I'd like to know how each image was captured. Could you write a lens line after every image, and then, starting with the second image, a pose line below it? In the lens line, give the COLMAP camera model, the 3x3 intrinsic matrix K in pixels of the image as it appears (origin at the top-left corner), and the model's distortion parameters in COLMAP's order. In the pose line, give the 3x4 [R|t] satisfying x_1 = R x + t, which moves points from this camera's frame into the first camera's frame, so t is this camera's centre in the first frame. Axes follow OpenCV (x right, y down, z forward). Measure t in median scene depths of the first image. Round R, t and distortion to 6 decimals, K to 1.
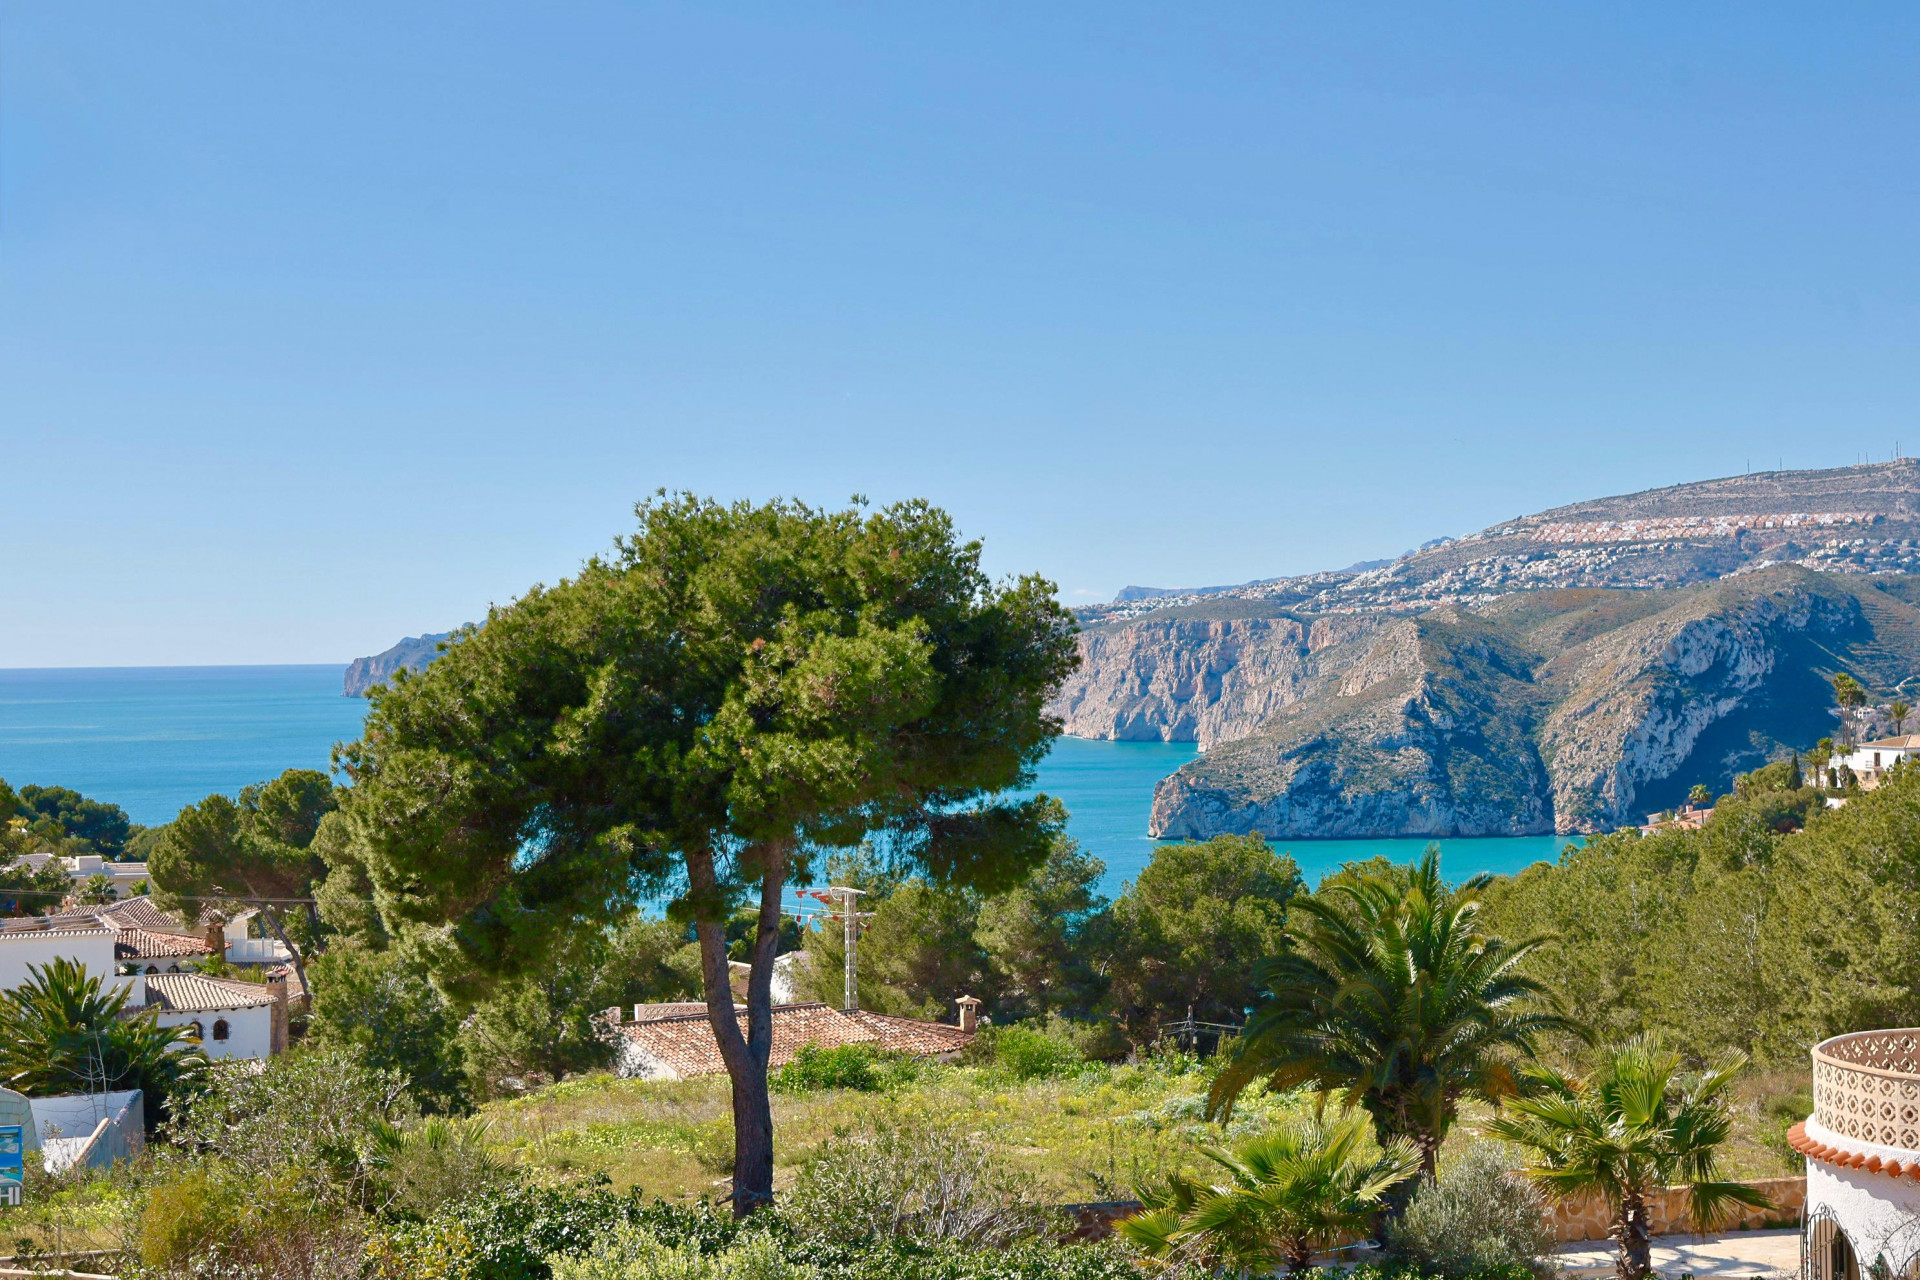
lens RADIAL K [[2857.8, 0, 952.9], [0, 2857.8, 645.5], [0, 0, 1]] dist [-0.000293, 0.080371]
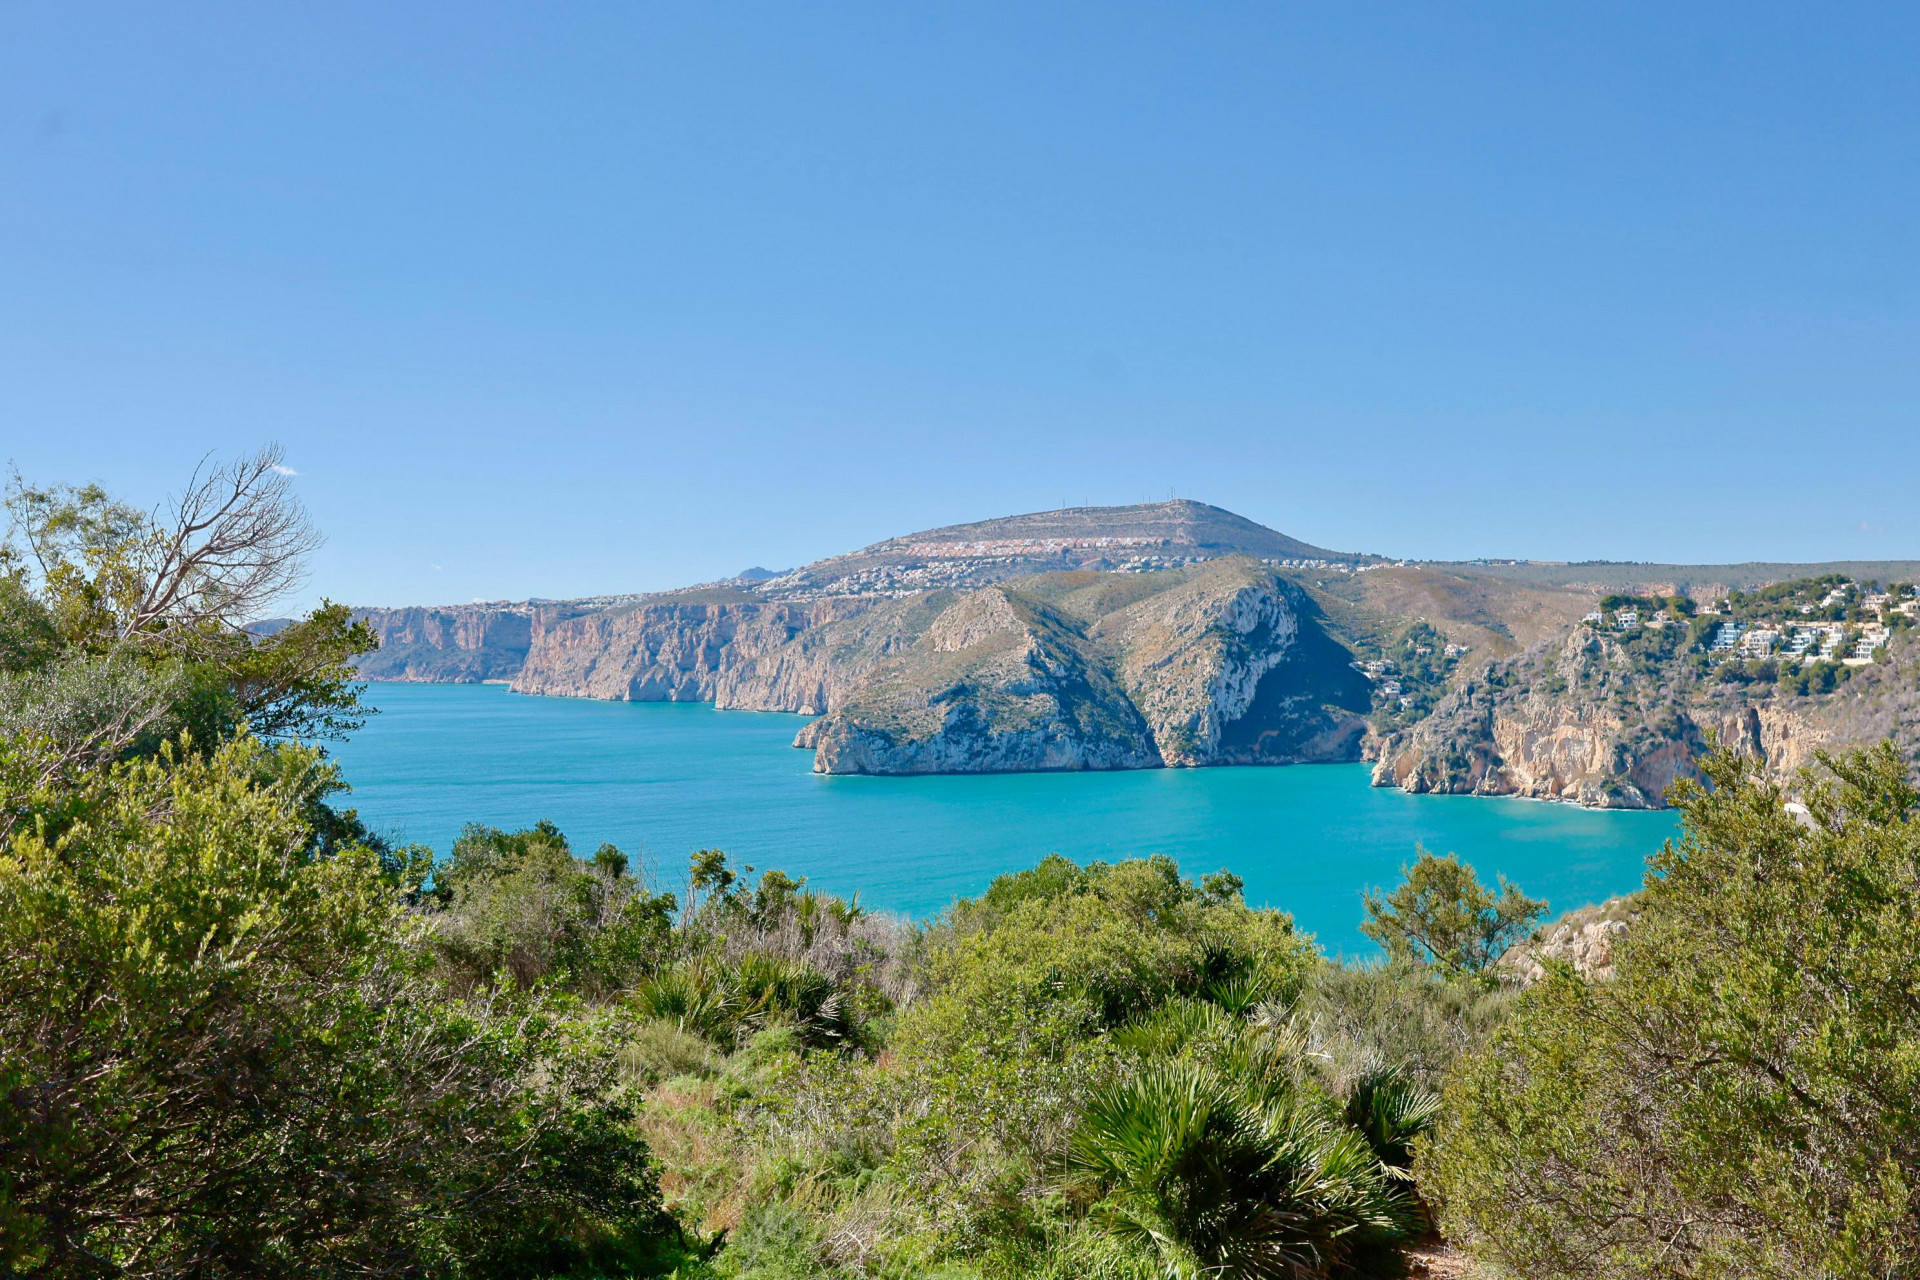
lens RADIAL K [[1743.8, 0, 745.8], [0, 1743.8, 642.3], [0, 0, 1]] dist [0.005877, 0.002739]
pose [[0.961316, 0.012709, 0.275153, -0.141813], [-0.008276, 0.999817, -0.017267, 0.028419], [-0.275322, 0.014322, 0.961245, 0.358144]]
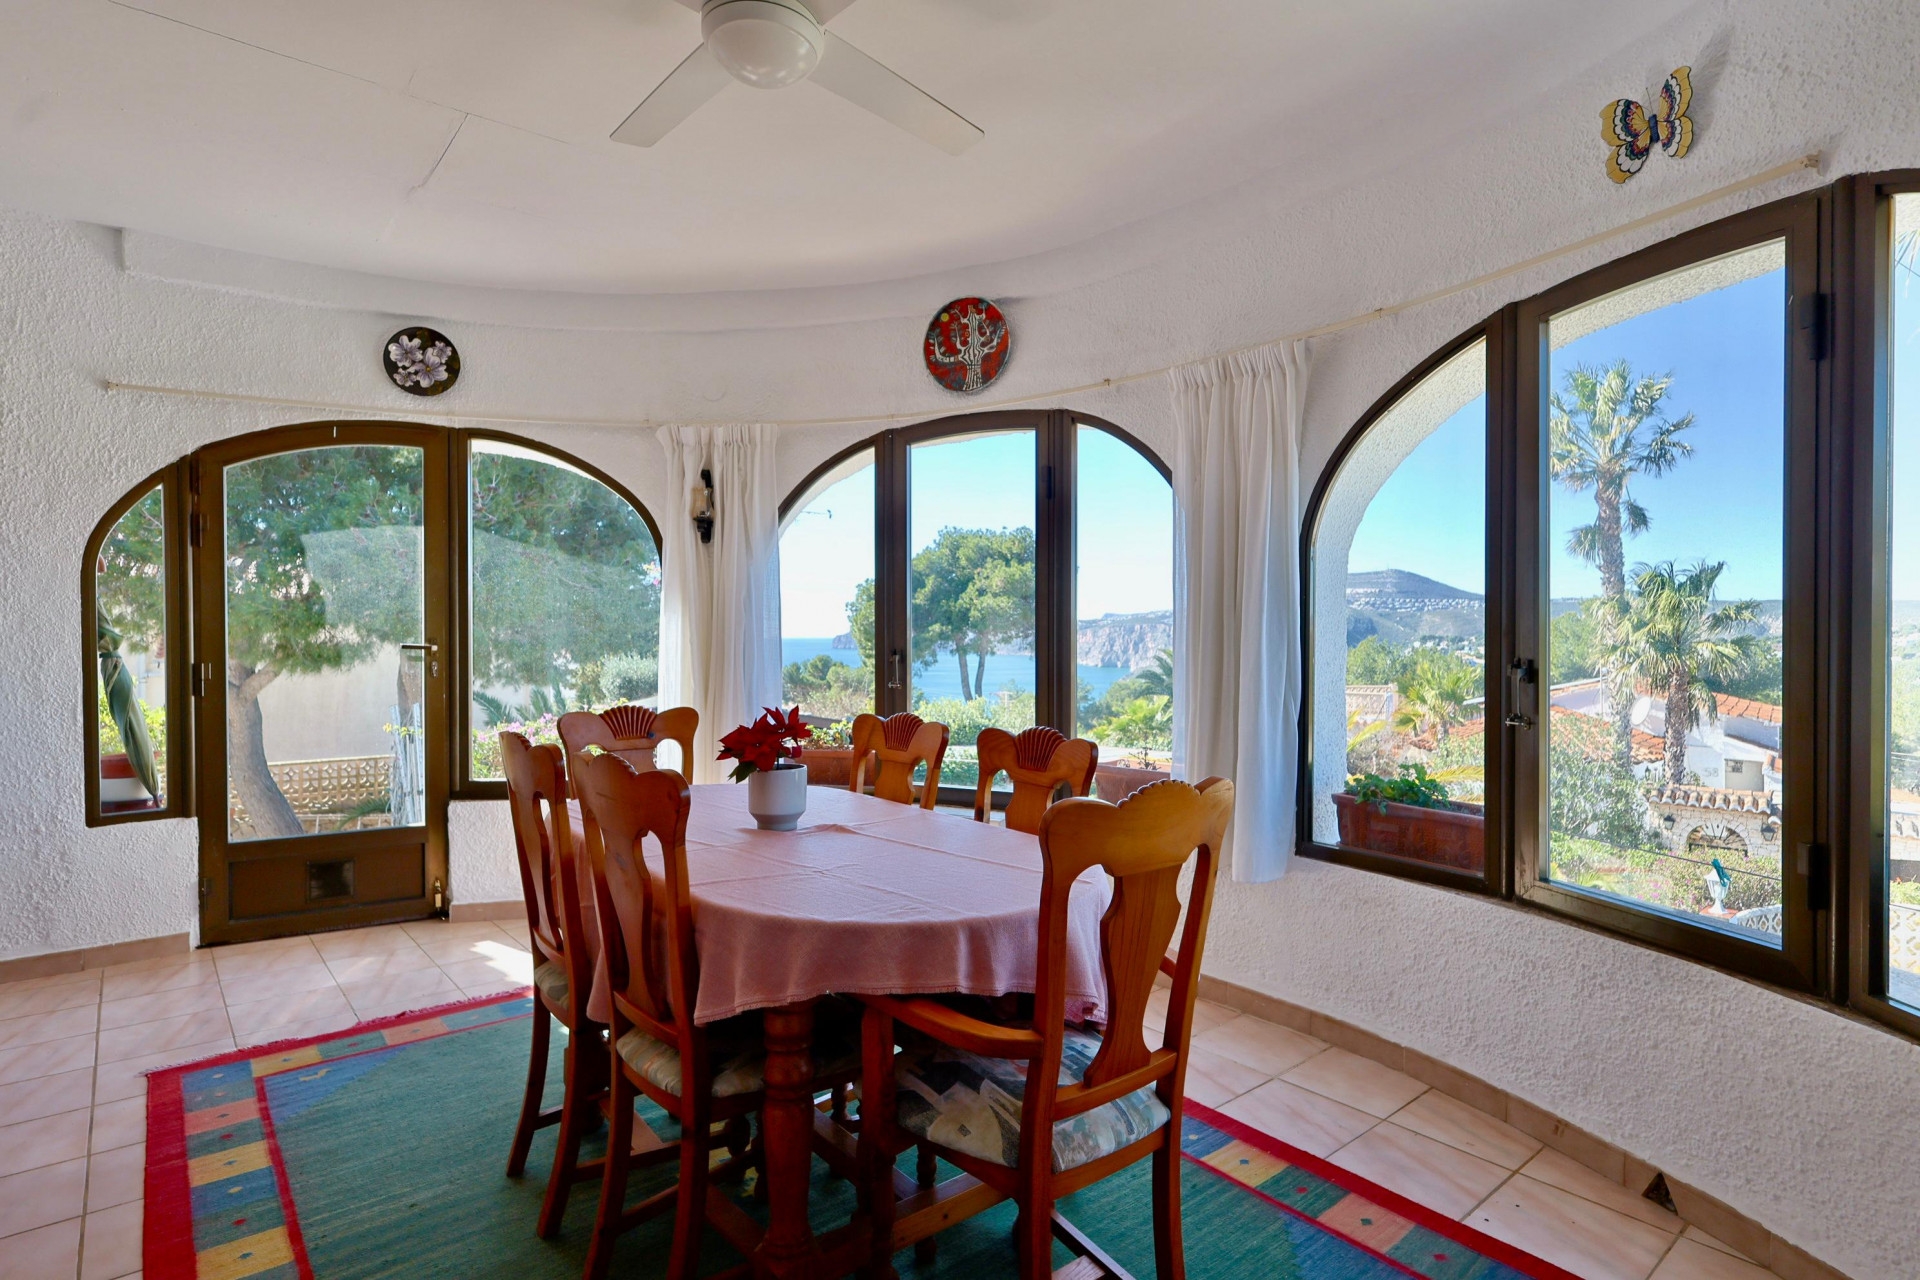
lens RADIAL K [[1007.4, 0, 959.5], [0, 1007.4, 637.5], [0, 0, 1]] dist [0.002354, -0.000160]
pose [[0.996433, 0.012293, -0.083491, 0.000223], [-0.012109, 0.999923, 0.002718, 0.004462], [0.083518, -0.001697, 0.996505, -0.007016]]
